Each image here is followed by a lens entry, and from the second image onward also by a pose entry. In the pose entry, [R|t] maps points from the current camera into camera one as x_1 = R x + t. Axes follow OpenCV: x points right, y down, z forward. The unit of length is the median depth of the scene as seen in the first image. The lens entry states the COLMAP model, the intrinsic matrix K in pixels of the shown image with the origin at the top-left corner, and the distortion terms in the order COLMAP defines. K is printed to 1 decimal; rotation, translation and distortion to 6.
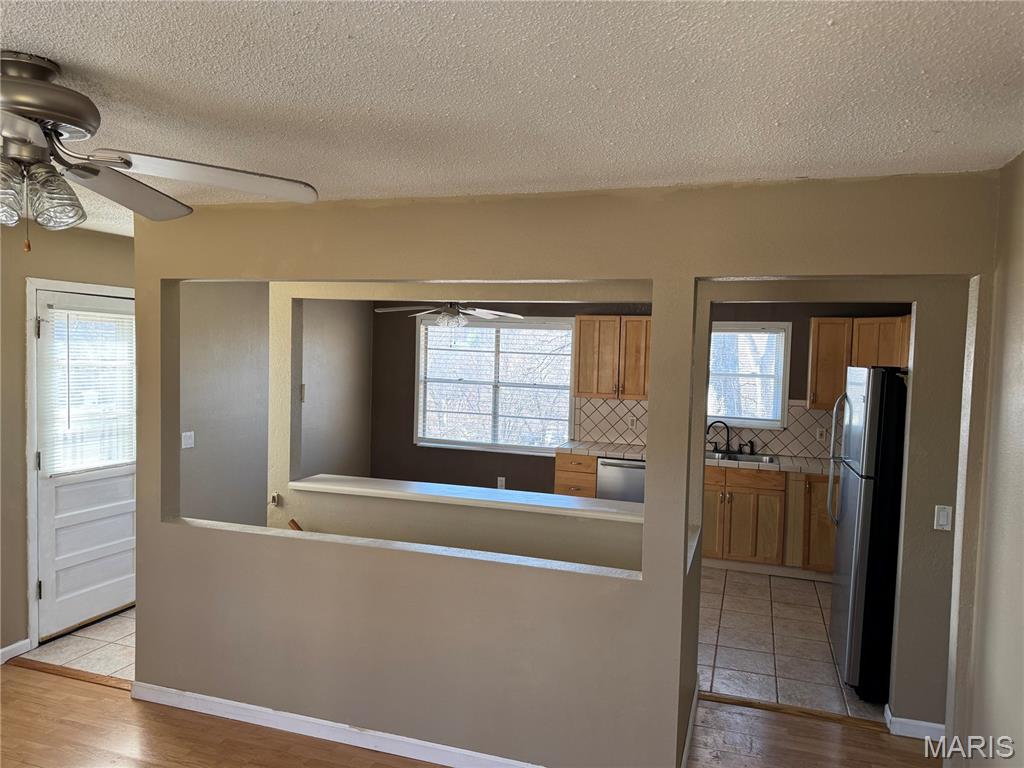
lens RADIAL K [[717.6, 0, 509.9], [0, 717.6, 387.0], [0, 0, 1]] dist [0.034542, -0.043882]
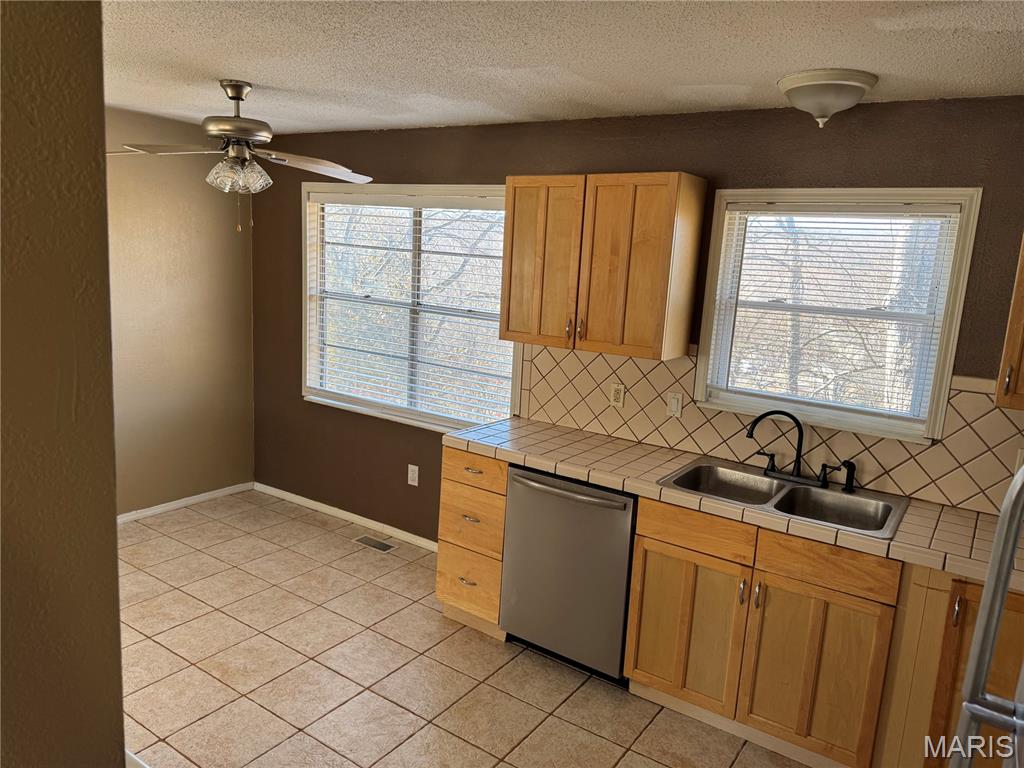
lens RADIAL K [[717.6, 0, 529.2], [0, 717.6, 393.9], [0, 0, 1]] dist [0.034542, -0.043882]
pose [[0.965734, 0.074173, -0.248707, 0.246908], [-0.041858, 0.990259, 0.132795, -0.017450], [0.256134, -0.117834, 0.959432, 0.514048]]
